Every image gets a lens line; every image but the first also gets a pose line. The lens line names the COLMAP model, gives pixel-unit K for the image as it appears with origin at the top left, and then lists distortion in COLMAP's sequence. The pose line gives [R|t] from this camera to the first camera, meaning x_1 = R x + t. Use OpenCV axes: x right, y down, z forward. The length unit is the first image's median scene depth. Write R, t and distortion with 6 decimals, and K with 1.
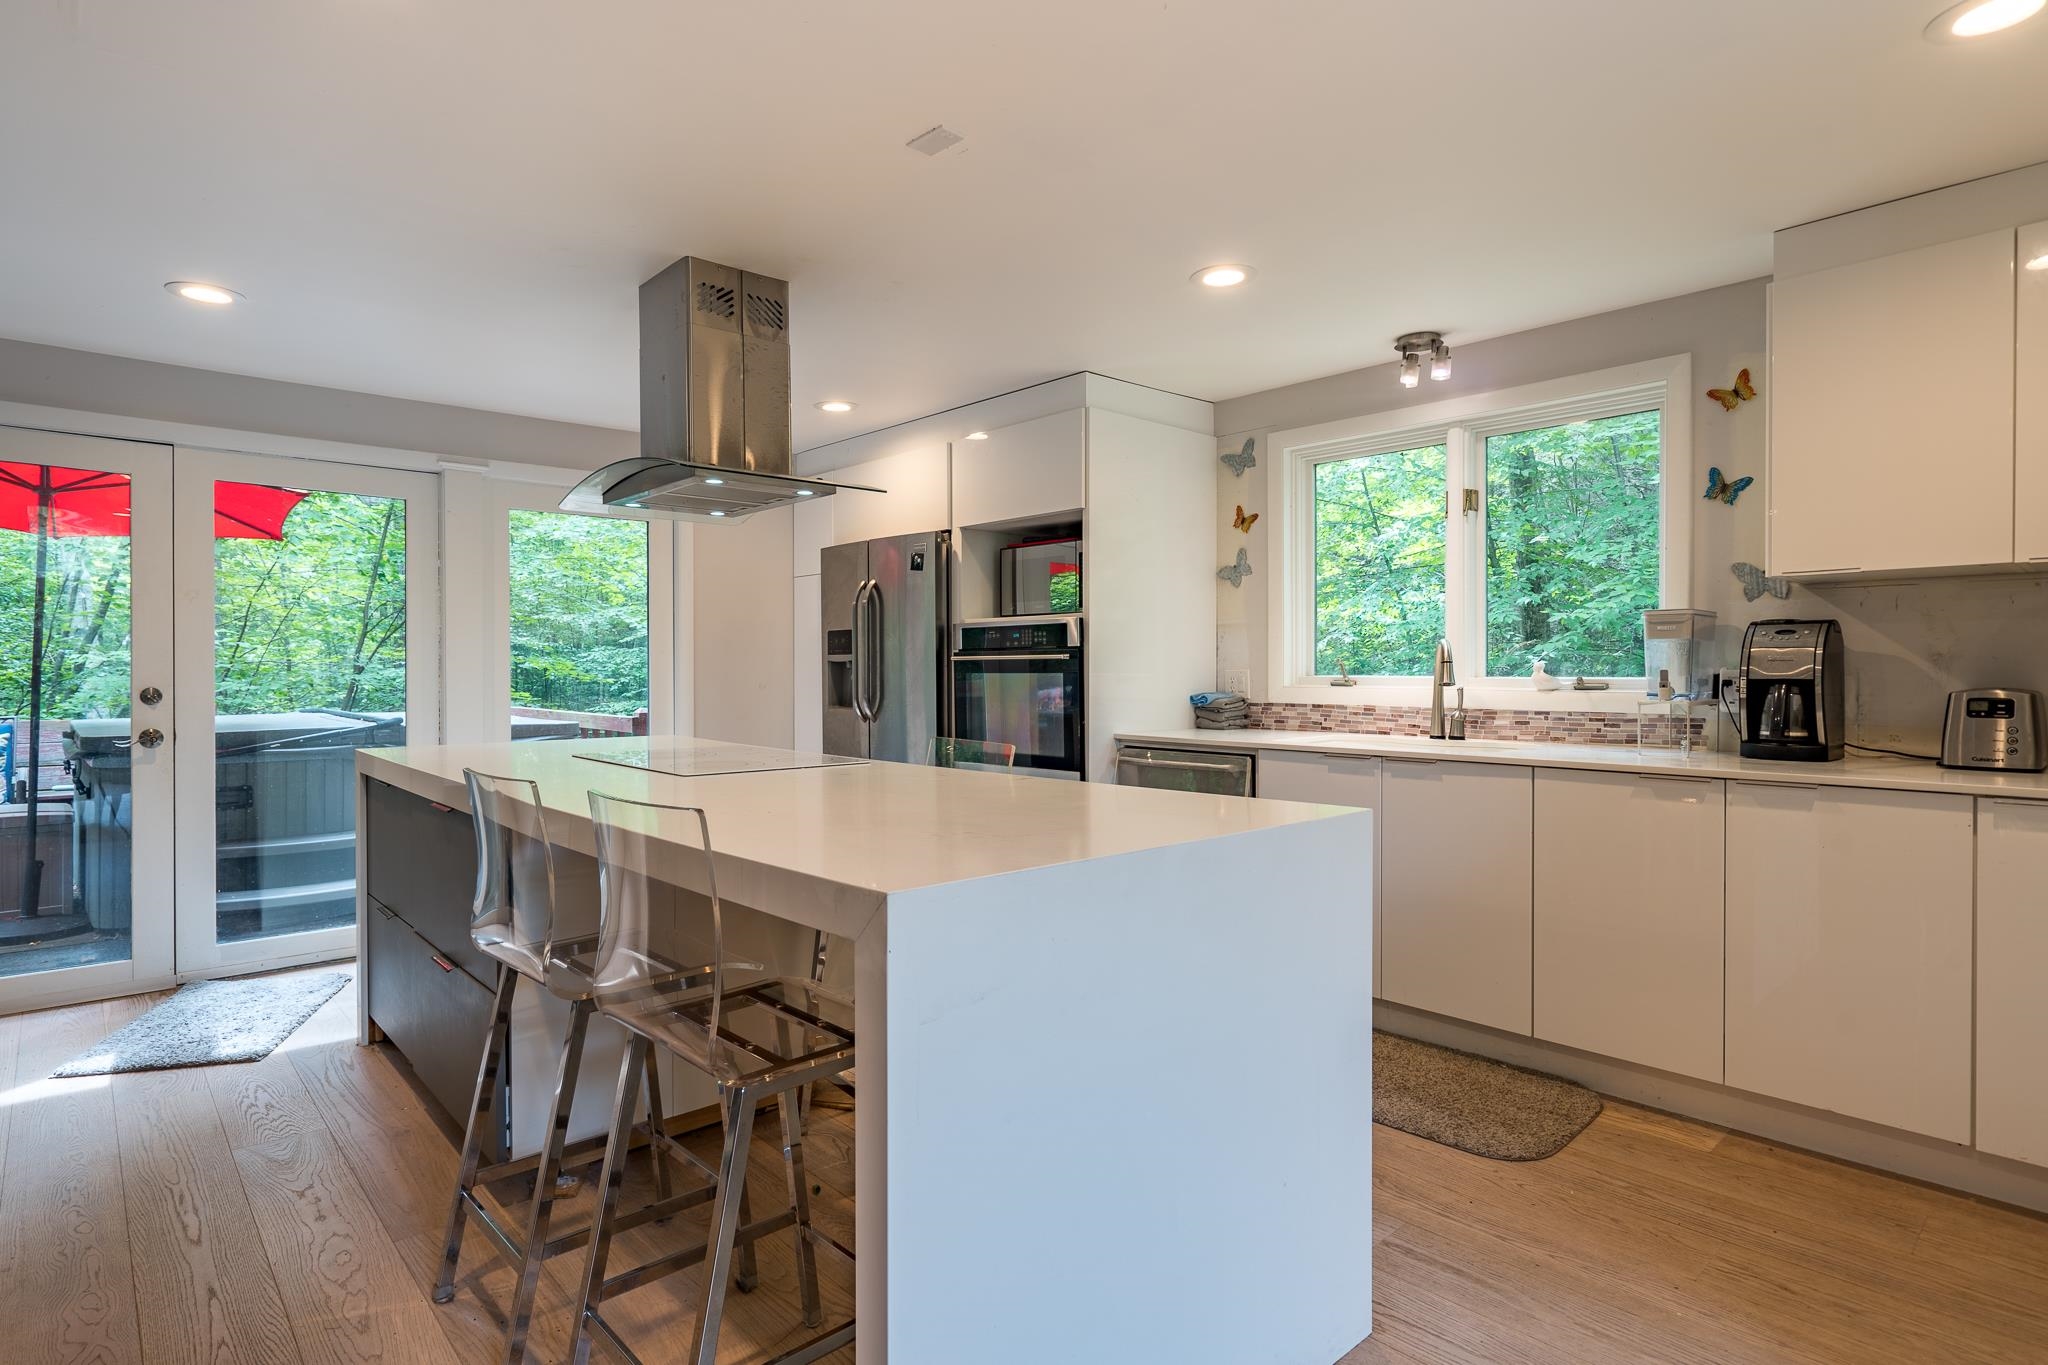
lens RADIAL K [[1048.0, 0, 984.2], [0, 1048.0, 679.8], [0, 0, 1]] dist [0.000889, 0.001338]
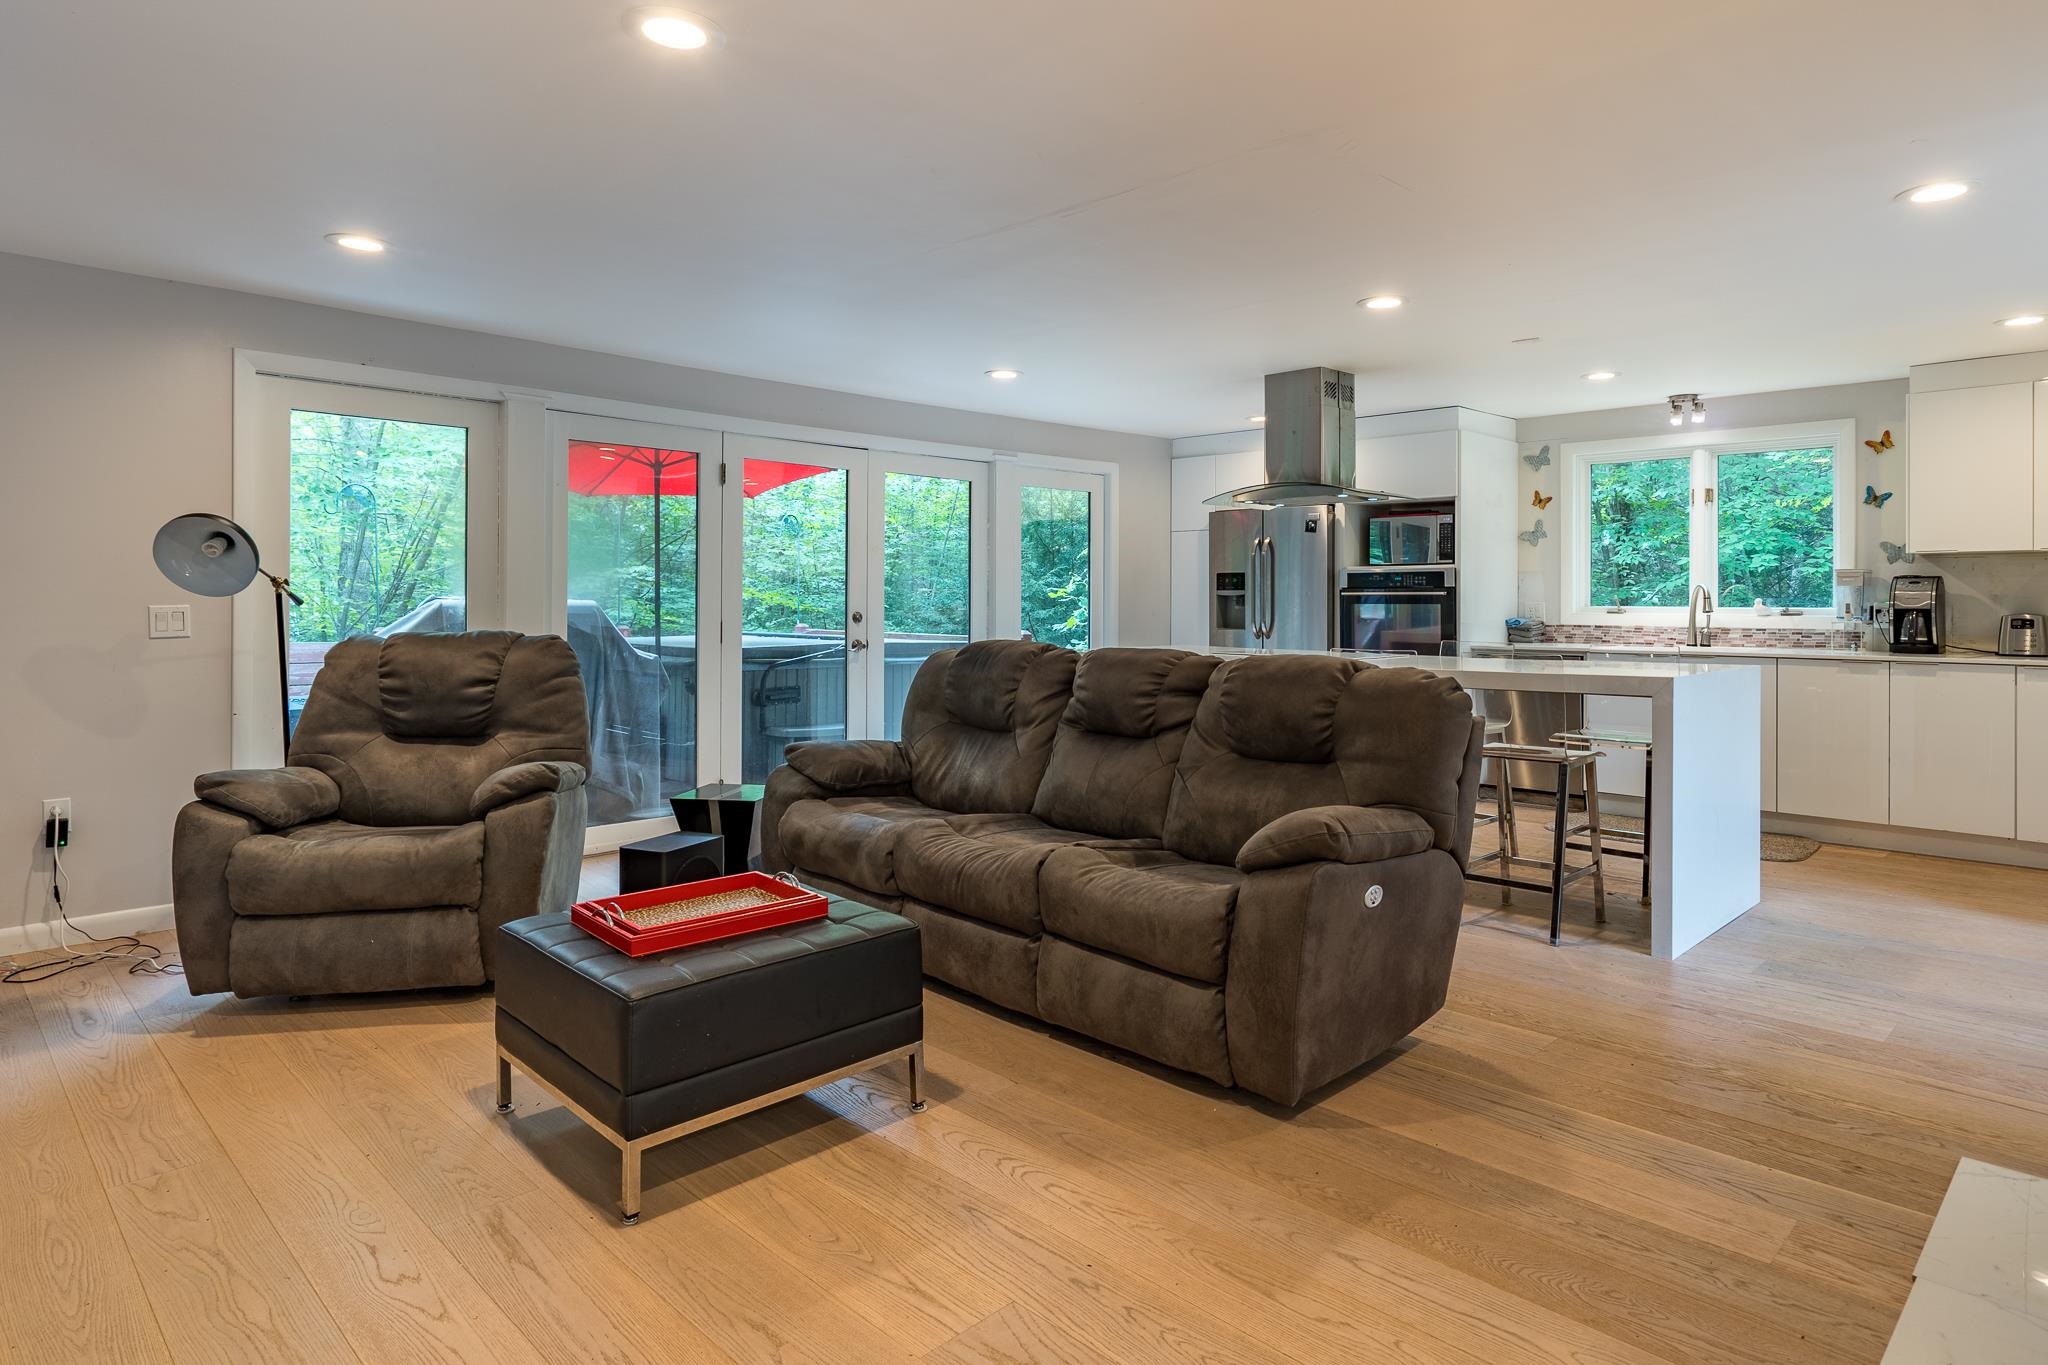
lens RADIAL K [[1160.7, 0, 1024.5], [0, 1160.7, 601.5], [0, 0, 1]] dist [-0.000363, -0.001440]
pose [[0.998116, 0.003135, 0.061268, -0.785545], [-0.002614, 0.999960, -0.008581, 0.006861], [-0.061292, 0.008405, 0.998084, -0.794495]]
